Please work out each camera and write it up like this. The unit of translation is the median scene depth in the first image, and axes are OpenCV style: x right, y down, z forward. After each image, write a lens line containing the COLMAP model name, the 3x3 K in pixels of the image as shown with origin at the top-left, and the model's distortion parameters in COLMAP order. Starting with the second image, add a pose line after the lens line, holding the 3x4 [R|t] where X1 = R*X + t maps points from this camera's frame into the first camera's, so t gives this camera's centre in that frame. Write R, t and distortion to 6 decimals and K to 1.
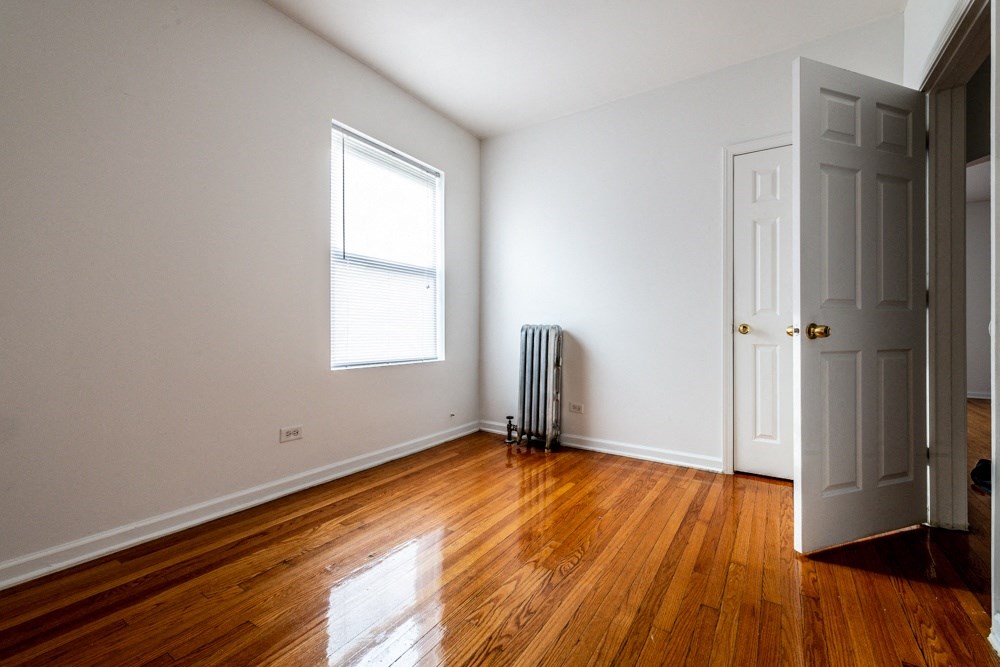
lens RADIAL K [[418.2, 0, 496.4], [0, 418.2, 328.0], [0, 0, 1]] dist [0.024579, -0.002239]
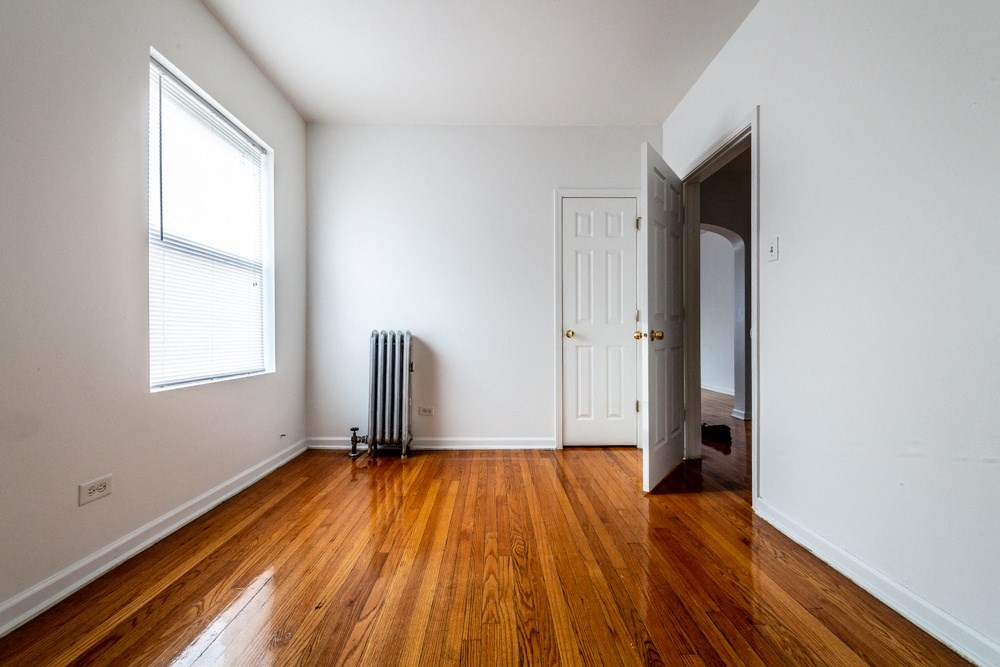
lens RADIAL K [[418.2, 0, 478.9], [0, 418.2, 330.2], [0, 0, 1]] dist [0.024579, -0.002239]
pose [[0.839577, 0.001802, 0.543238, -0.331578], [0.002084, 0.999976, -0.006537, -0.000777], [-0.543237, 0.006620, 0.839553, 0.081233]]
